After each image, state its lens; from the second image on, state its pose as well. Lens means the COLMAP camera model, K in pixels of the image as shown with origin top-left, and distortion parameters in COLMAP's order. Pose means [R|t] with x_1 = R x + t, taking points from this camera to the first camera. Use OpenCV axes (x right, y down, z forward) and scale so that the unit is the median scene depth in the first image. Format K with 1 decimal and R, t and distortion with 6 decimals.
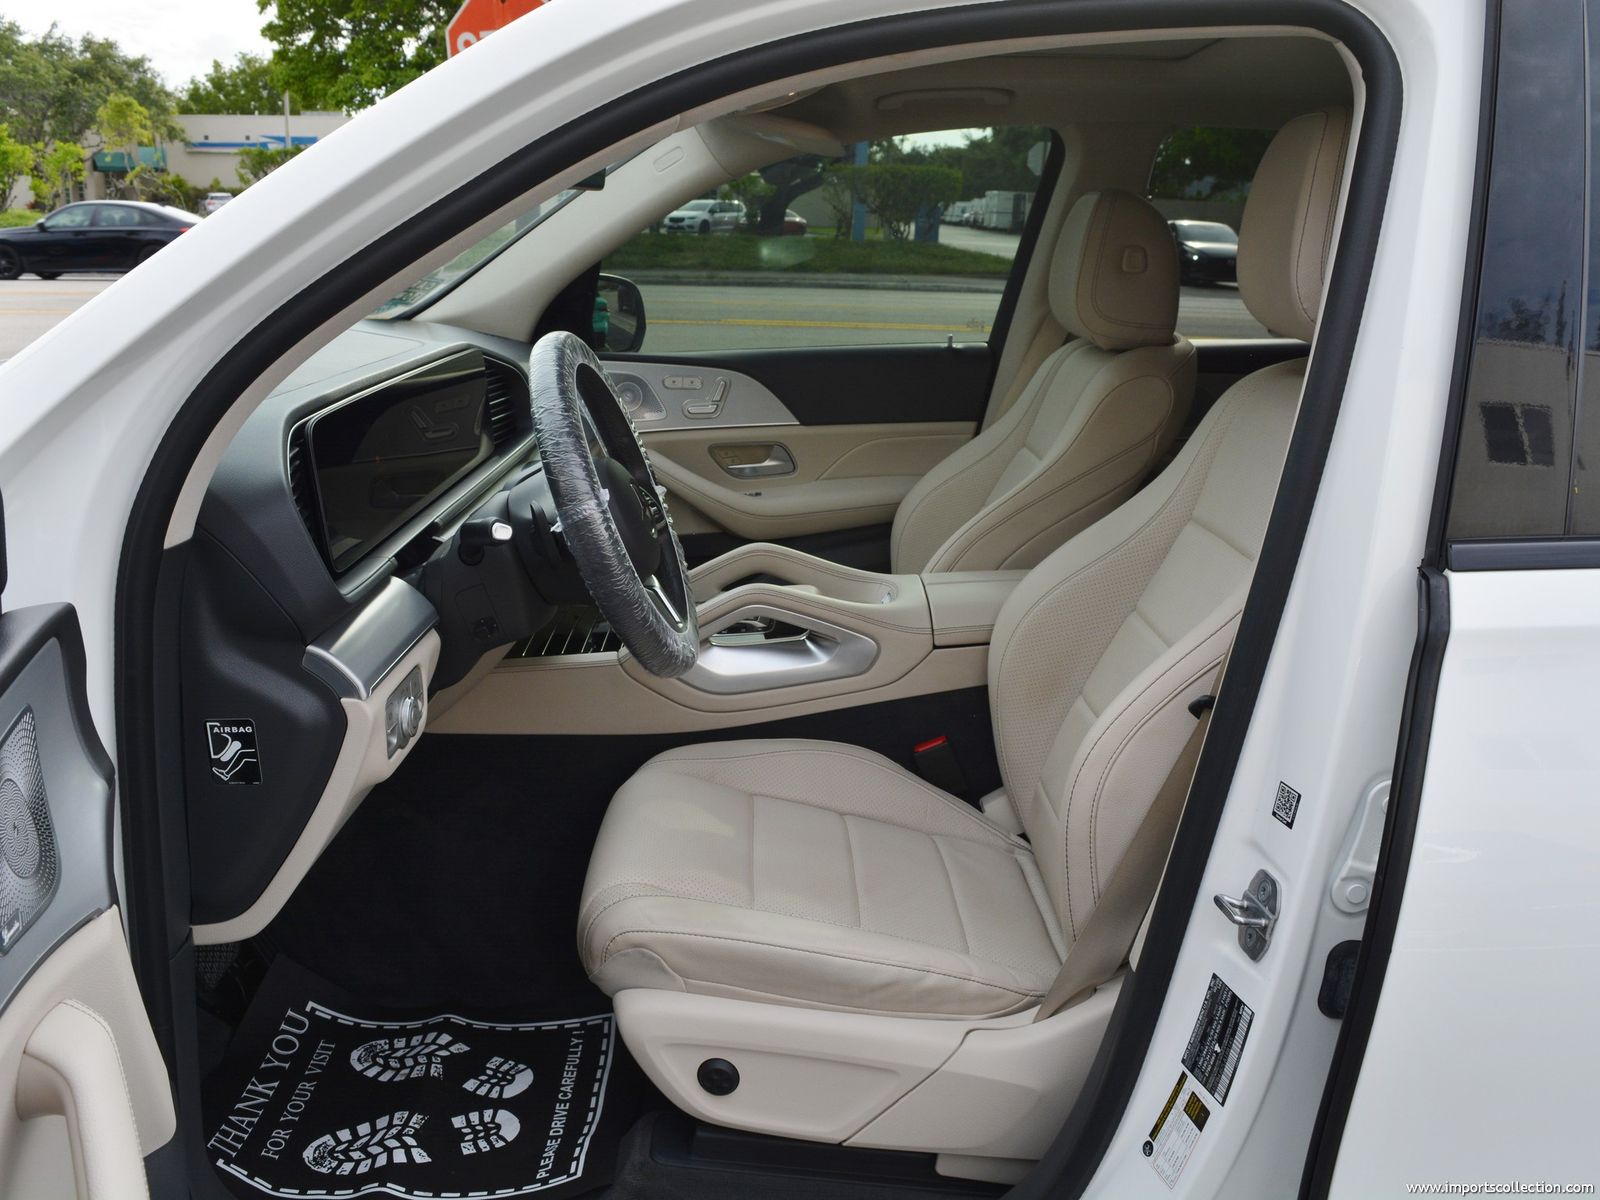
lens RADIAL K [[1397.9, 0, 800.0], [0, 1397.9, 600.0], [0, 0, 1]] dist [-0.099281, 0.018784]
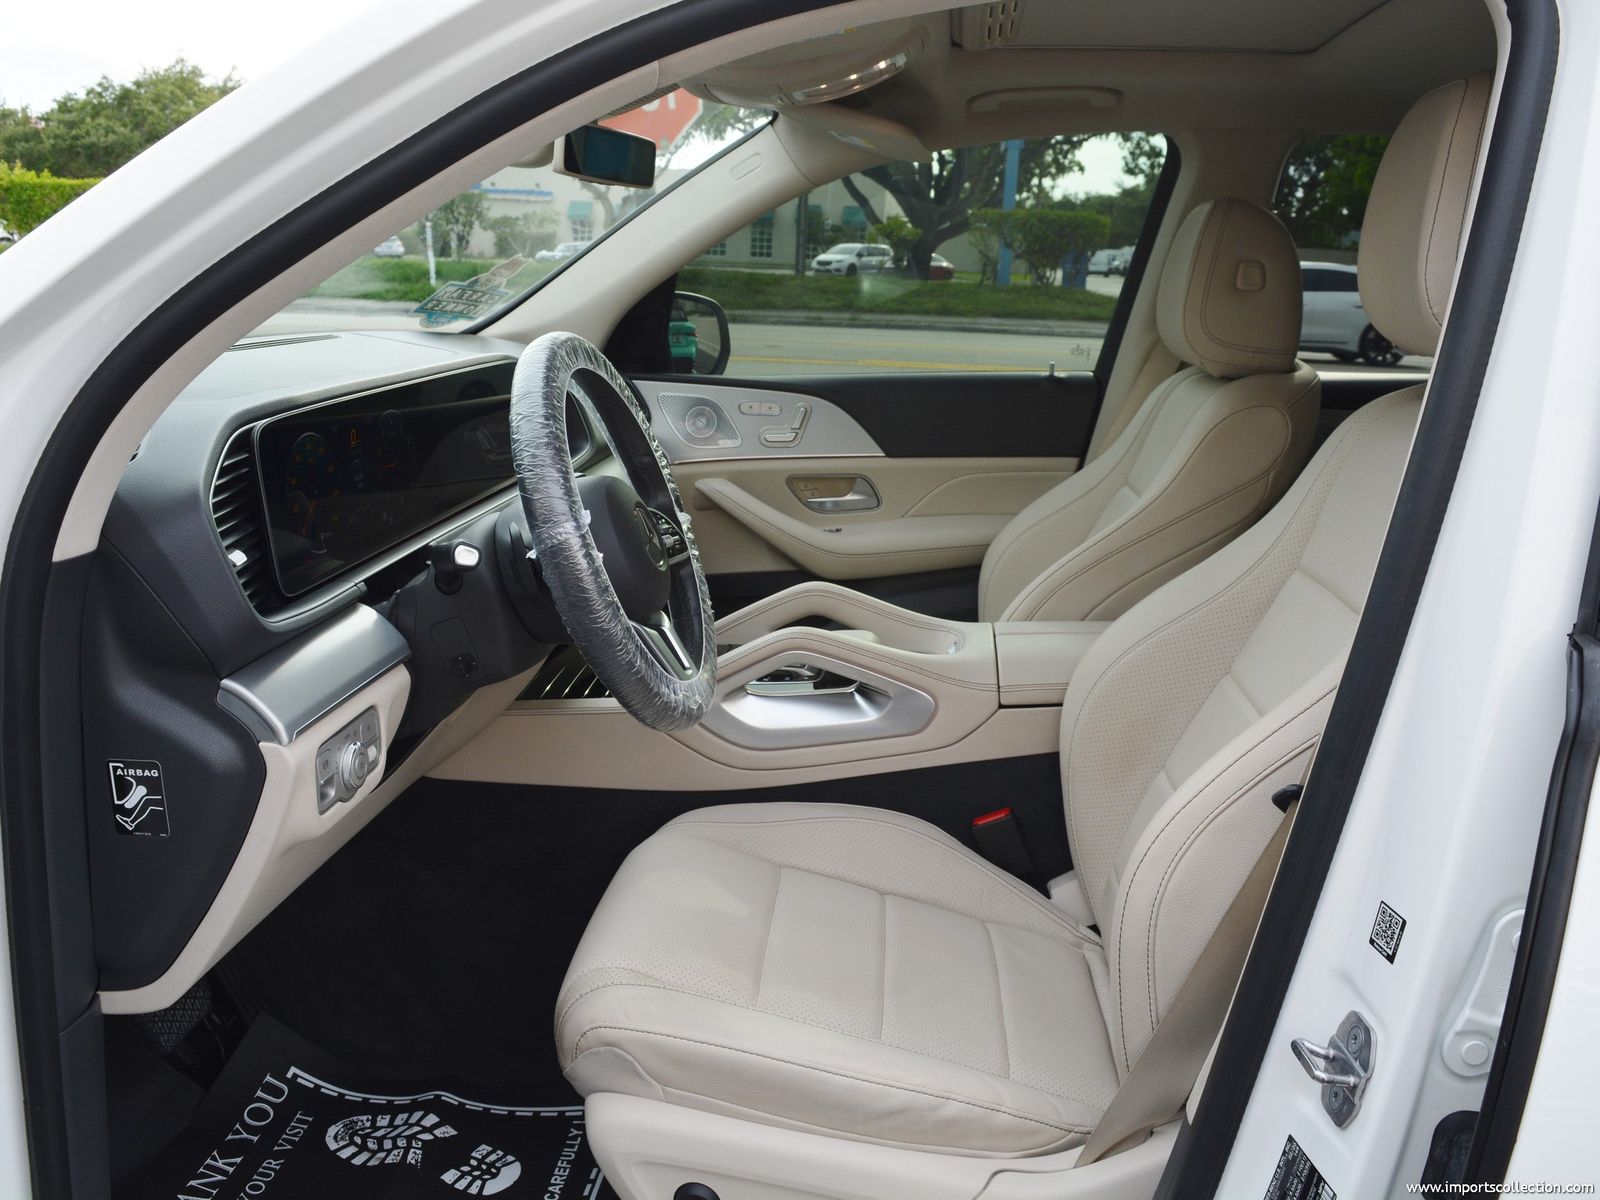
lens RADIAL K [[1397.9, 0, 800.0], [0, 1397.9, 600.0], [0, 0, 1]] dist [-0.099281, 0.018784]
pose [[0.994591, 0.032964, -0.098497, 0.061111], [-0.035962, 0.998937, -0.028822, -0.003433], [0.097442, 0.032209, 0.994720, 0.127359]]
